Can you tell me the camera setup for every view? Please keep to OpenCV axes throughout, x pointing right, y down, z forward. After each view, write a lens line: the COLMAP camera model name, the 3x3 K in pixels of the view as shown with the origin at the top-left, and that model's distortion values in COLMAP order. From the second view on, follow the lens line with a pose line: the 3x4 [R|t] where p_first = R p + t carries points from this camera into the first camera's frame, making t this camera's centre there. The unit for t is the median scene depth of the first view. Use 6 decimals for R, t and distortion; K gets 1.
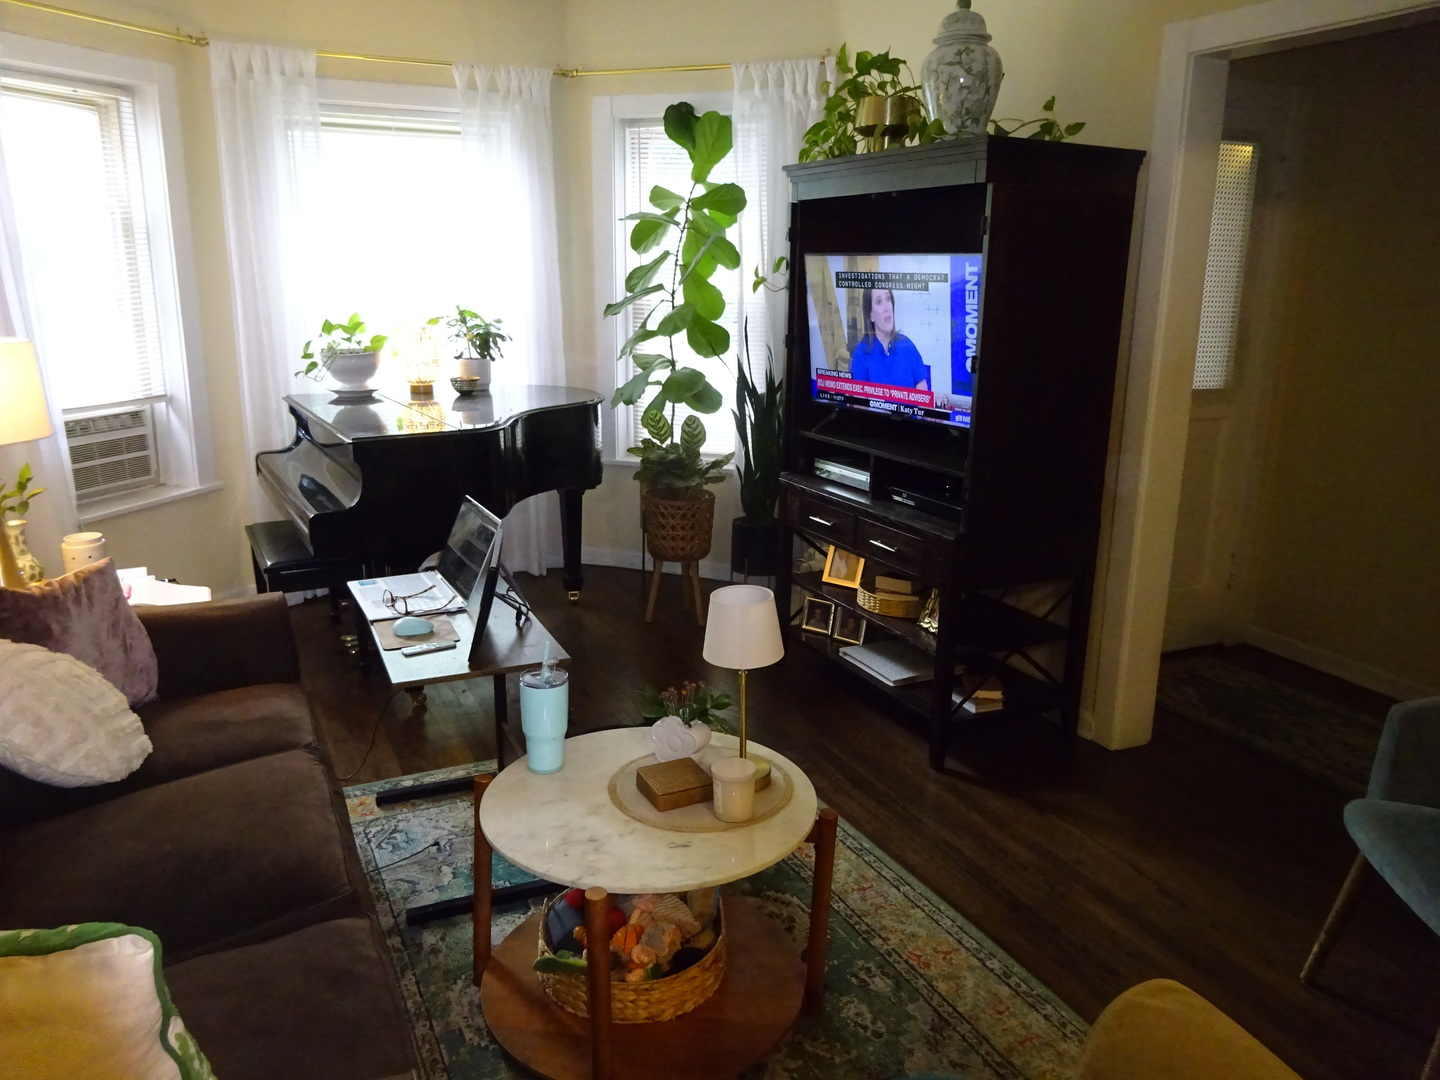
lens RADIAL K [[1061.0, 0, 712.3], [0, 1061.0, 542.0], [0, 0, 1]] dist [-0.001202, 0.000052]
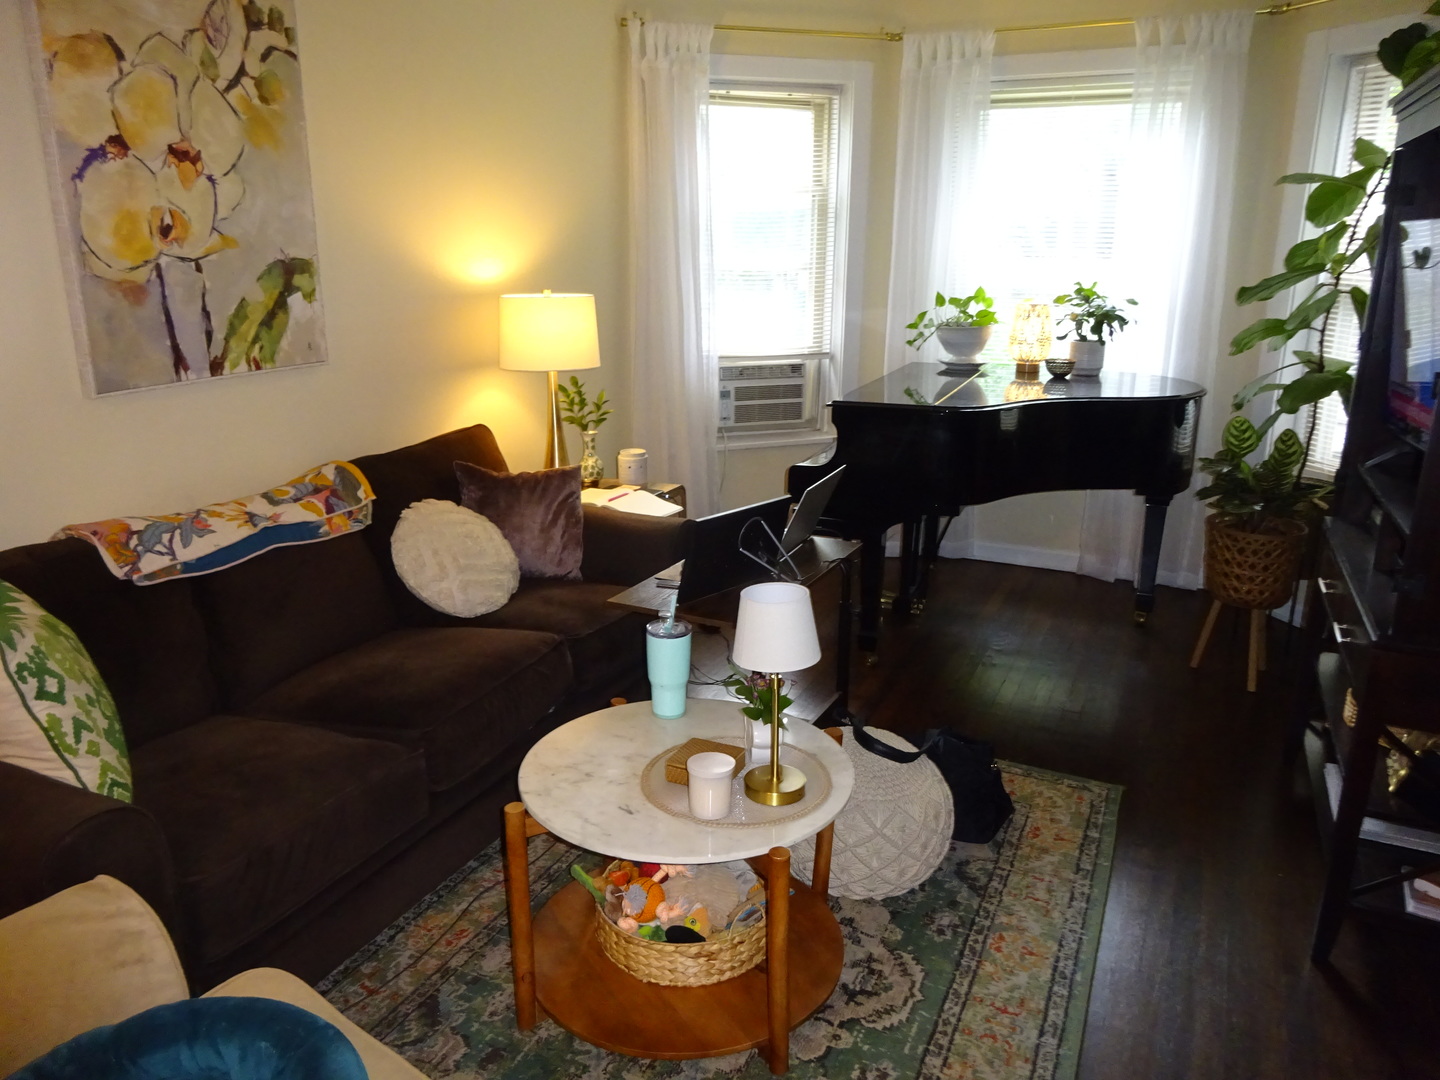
lens RADIAL K [[1061.0, 0, 712.6], [0, 1061.0, 538.4], [0, 0, 1]] dist [-0.001202, 0.000052]
pose [[0.630755, 0.206950, -0.747877, 0.313910], [-0.195093, 0.975117, 0.105291, -0.038814], [0.751057, 0.079493, 0.655434, 0.162570]]
